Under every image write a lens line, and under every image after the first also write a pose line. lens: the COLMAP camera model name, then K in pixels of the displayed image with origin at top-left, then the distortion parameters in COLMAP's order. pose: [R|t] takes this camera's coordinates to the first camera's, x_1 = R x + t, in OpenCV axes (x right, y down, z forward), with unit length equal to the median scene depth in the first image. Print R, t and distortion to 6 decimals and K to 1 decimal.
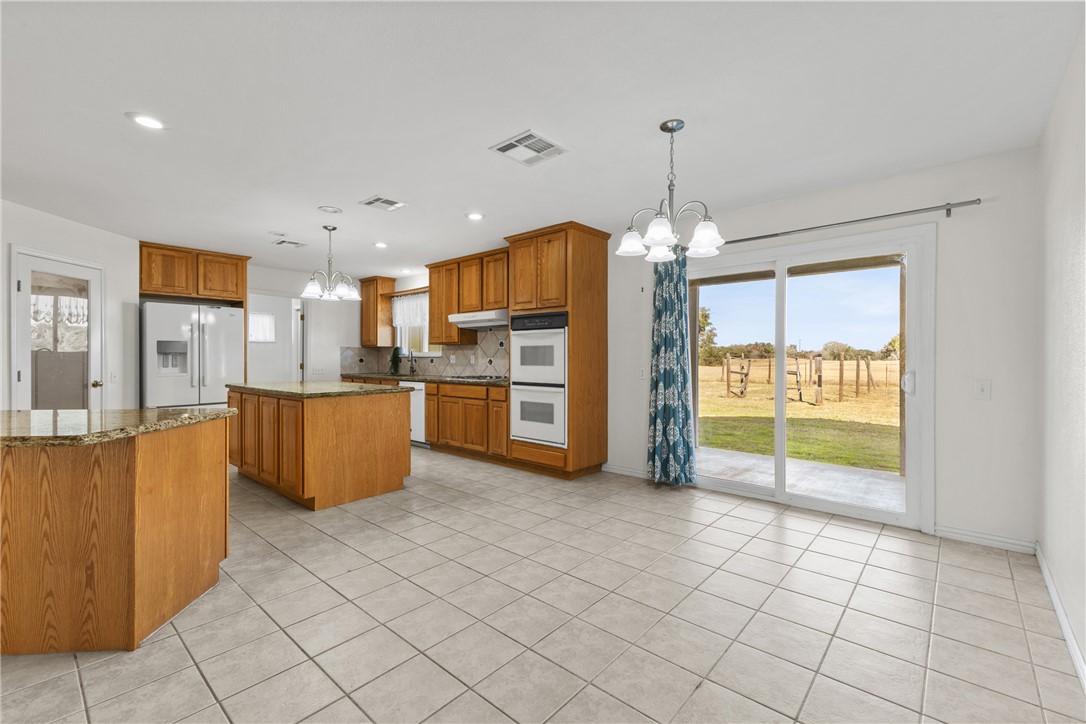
lens RADIAL K [[468.6, 0, 544.8], [0, 468.6, 357.8], [0, 0, 1]] dist [0.015026, -0.000052]
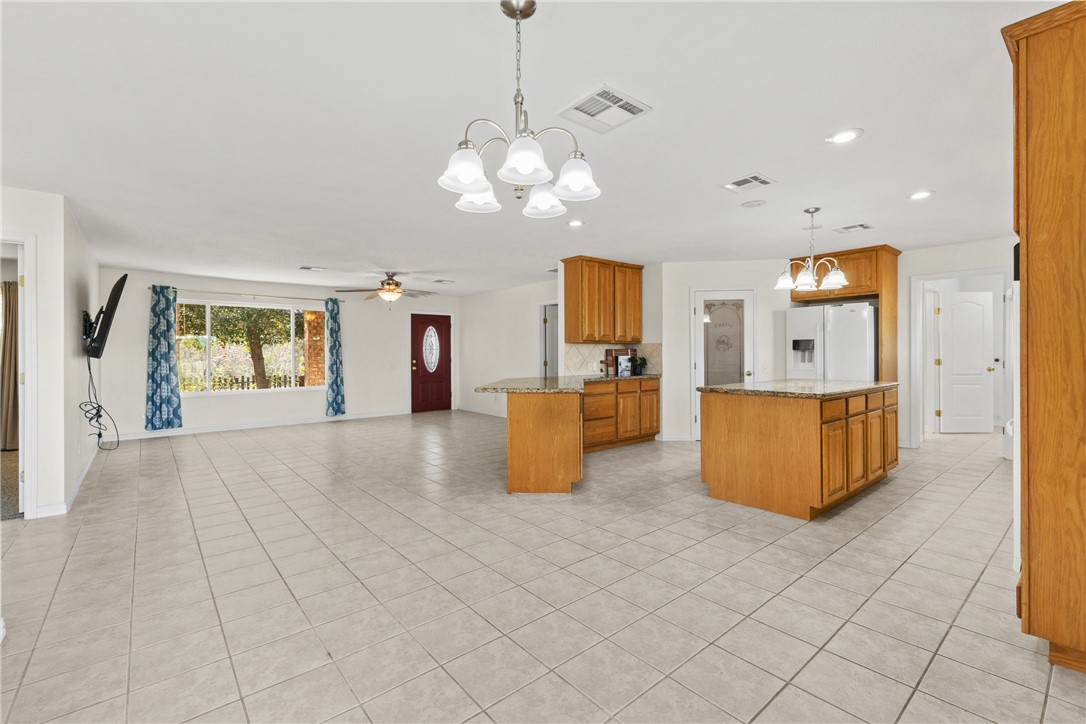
lens RADIAL K [[470.3, 0, 545.9], [0, 470.3, 354.1], [0, 0, 1]] dist [0.009944, 0.000031]
pose [[-0.143074, -0.000832, -0.989712, 0.460443], [0.005520, 0.999983, -0.001638, -0.002336], [0.989697, -0.005698, -0.143067, 0.567208]]
